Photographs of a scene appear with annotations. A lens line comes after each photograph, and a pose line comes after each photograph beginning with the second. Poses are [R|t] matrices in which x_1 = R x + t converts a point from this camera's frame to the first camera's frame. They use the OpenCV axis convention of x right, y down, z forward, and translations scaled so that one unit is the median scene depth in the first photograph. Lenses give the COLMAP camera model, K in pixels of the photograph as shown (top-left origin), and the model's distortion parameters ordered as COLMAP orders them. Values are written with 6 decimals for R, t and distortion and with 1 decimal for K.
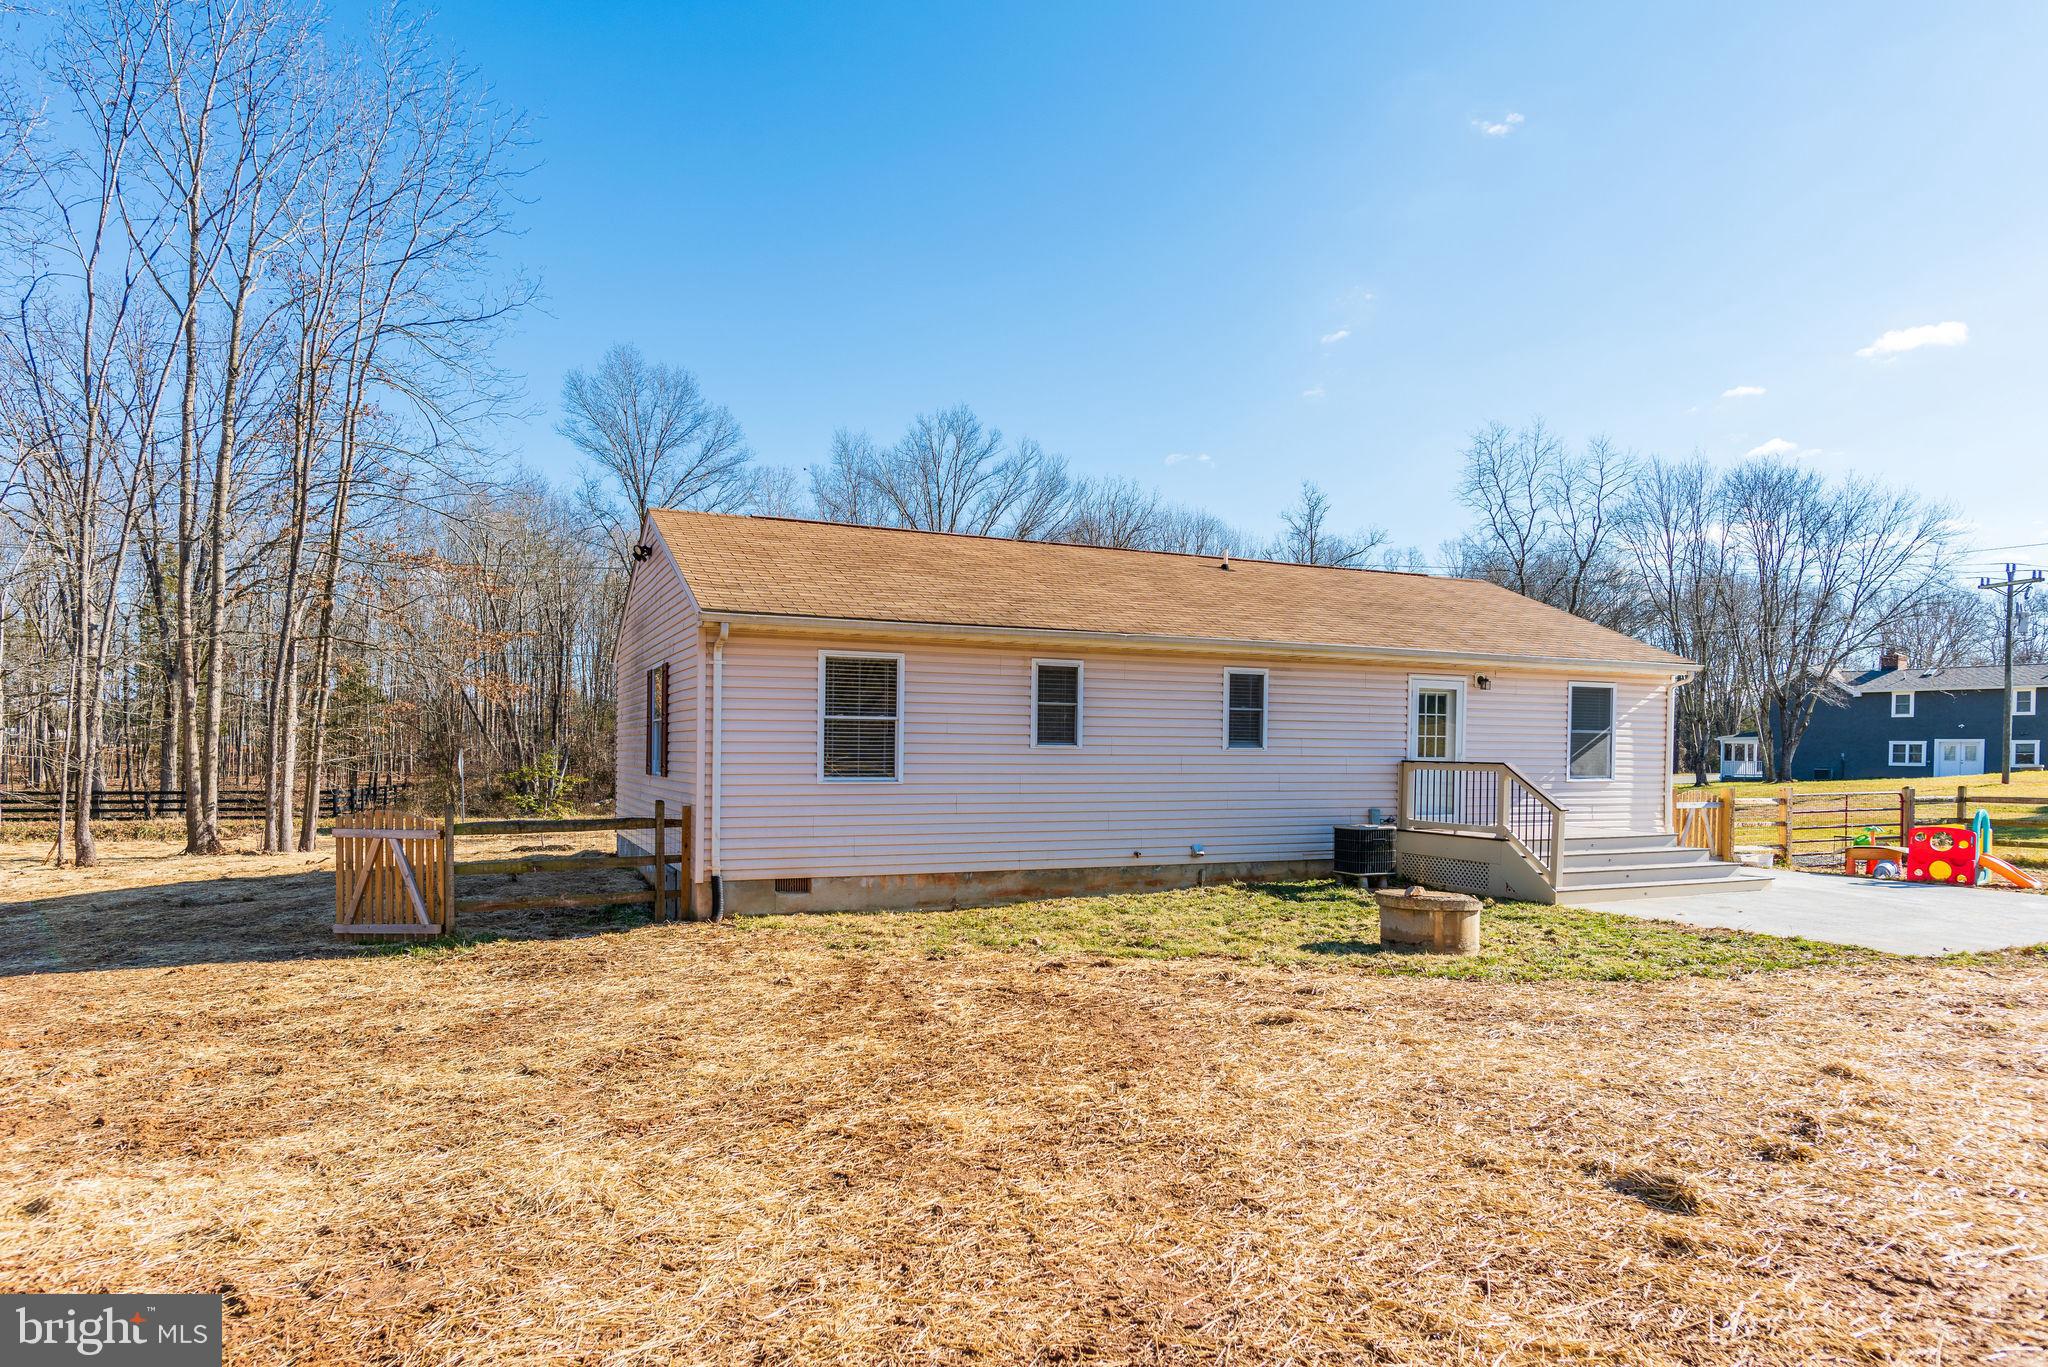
lens RADIAL K [[1208.1, 0, 1037.2], [0, 1208.1, 765.8], [0, 0, 1]] dist [-0.004498, 0.001080]
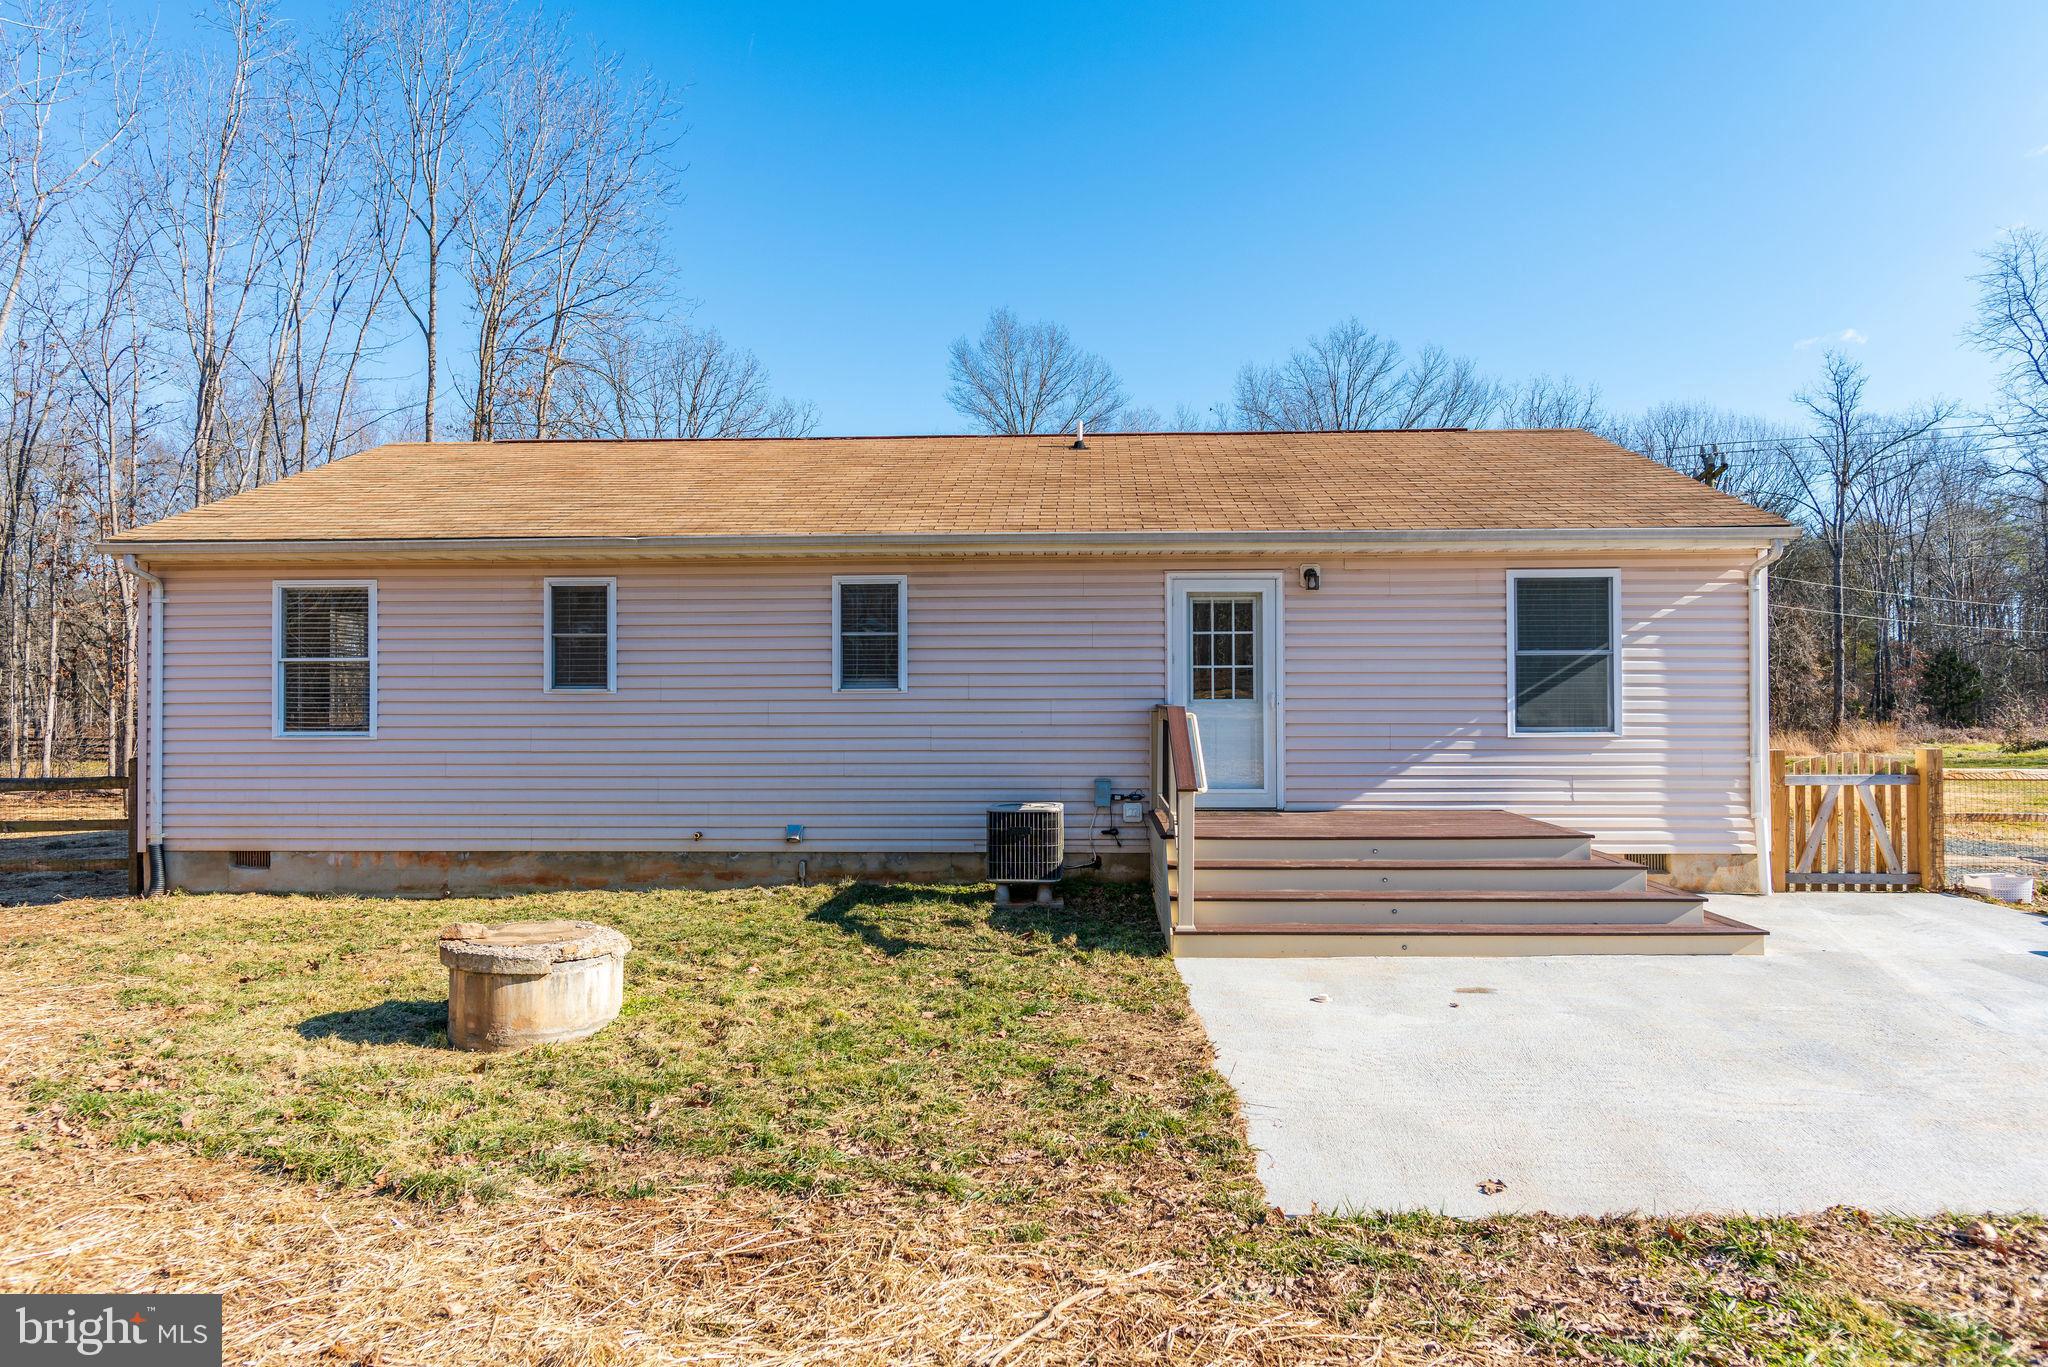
lens RADIAL K [[1191.7, 0, 1024.0], [0, 1191.7, 683.5], [0, 0, 1]] dist [-0.002874, 0.000136]
pose [[0.893531, -0.016998, -0.448680, 0.558520], [0.005639, 0.999629, -0.026640, 0.000910], [0.448966, 0.021274, 0.893295, 0.418057]]
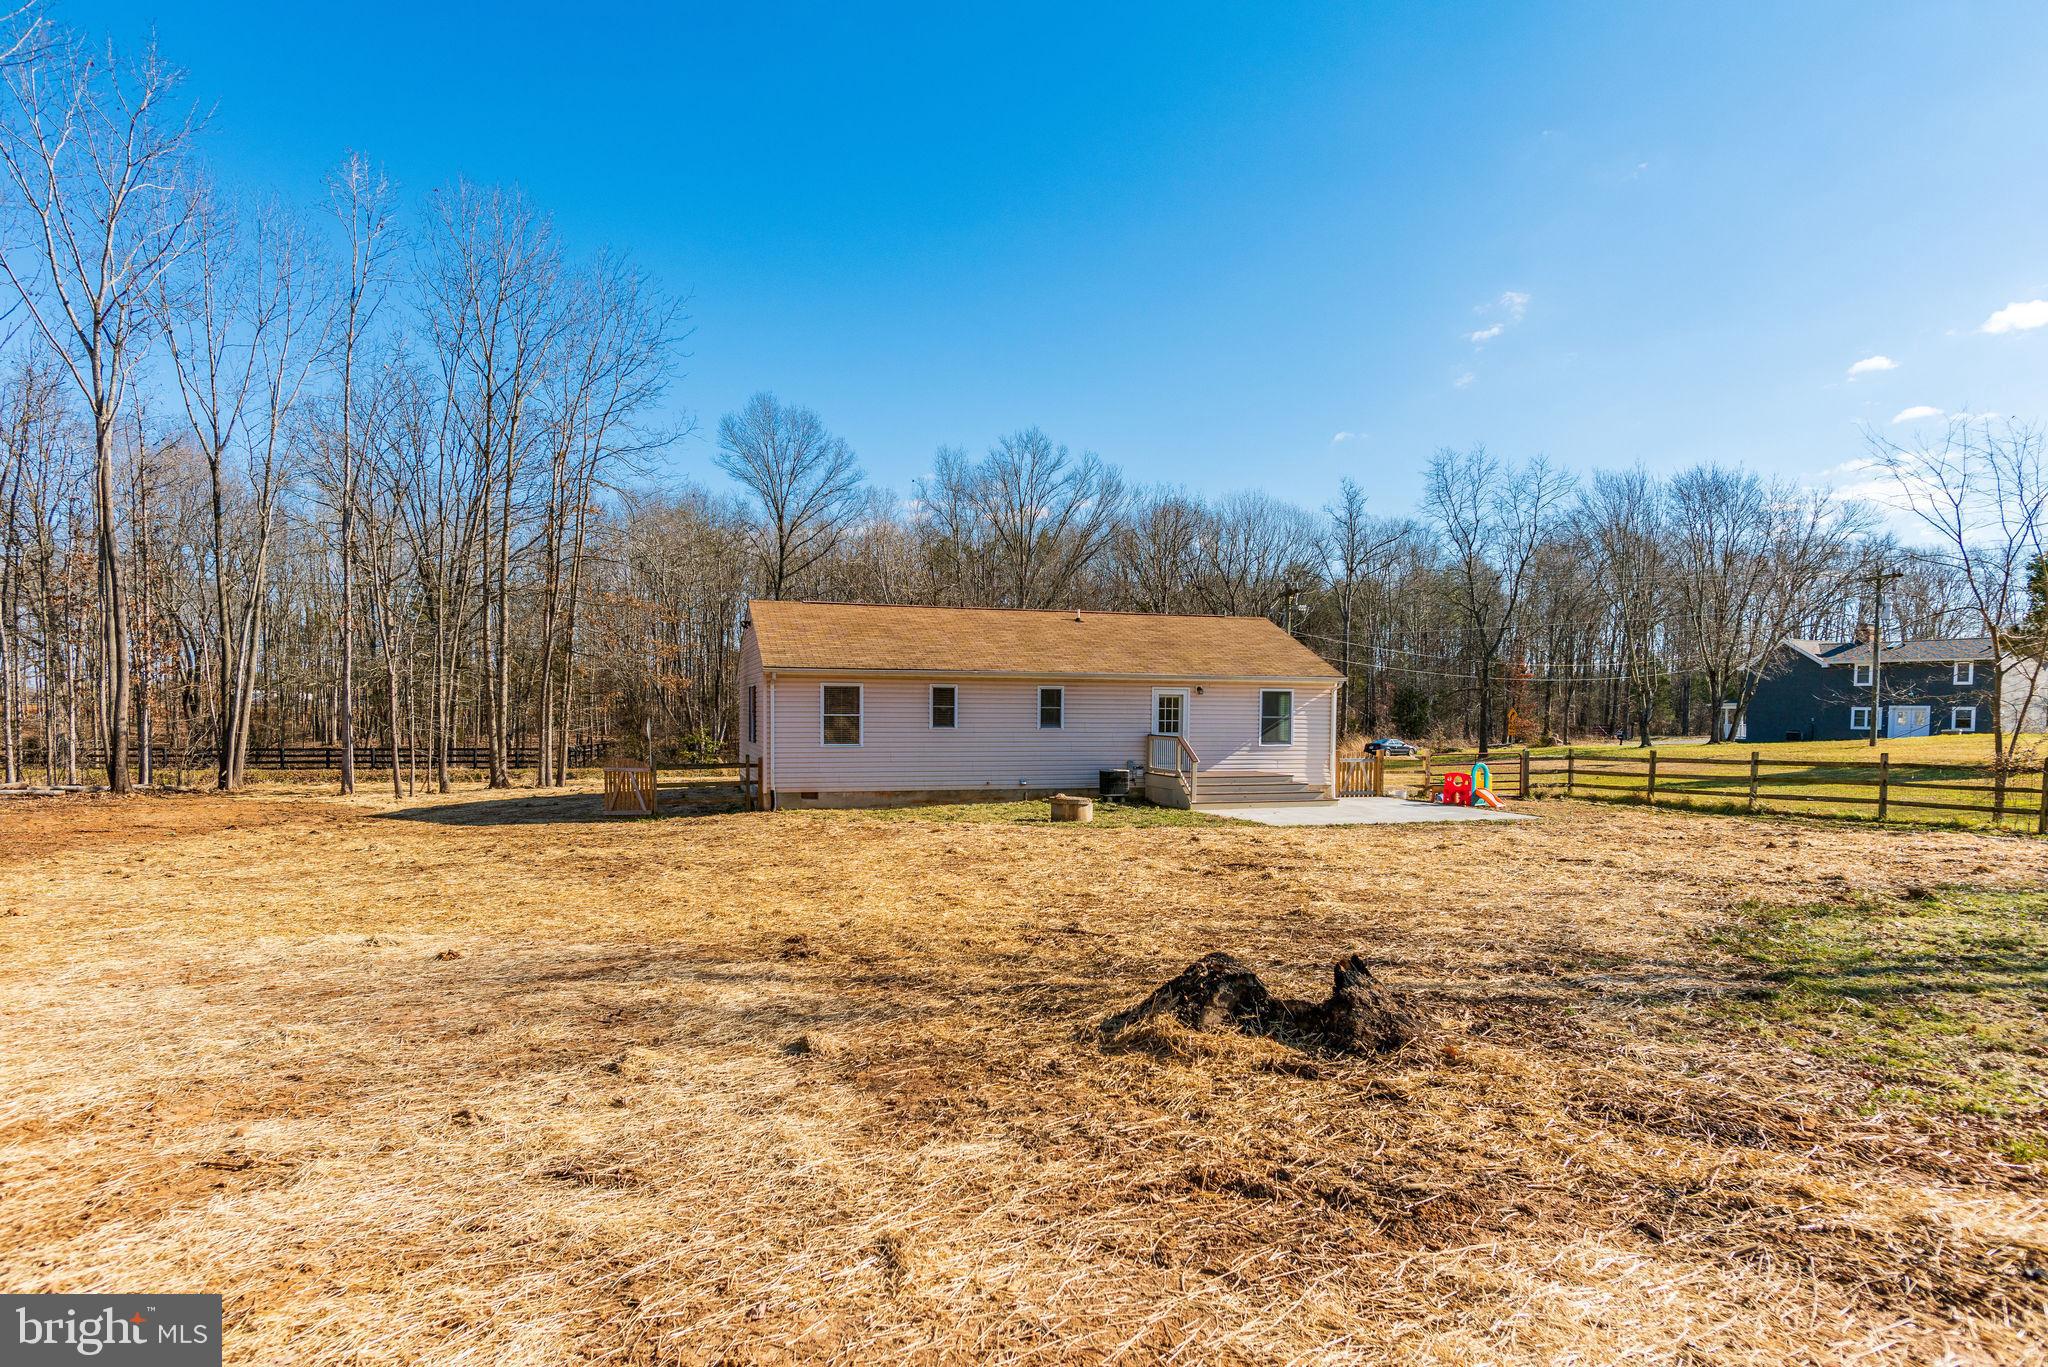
lens RADIAL K [[1164.5, 0, 1015.4], [0, 1164.5, 790.6], [0, 0, 1]] dist [-0.003907, -0.000397]
pose [[0.990995, 0.007482, -0.133691, 0.359704], [0.000135, 0.998381, 0.056876, -0.020908], [0.133900, -0.056382, 0.989390, -0.812994]]
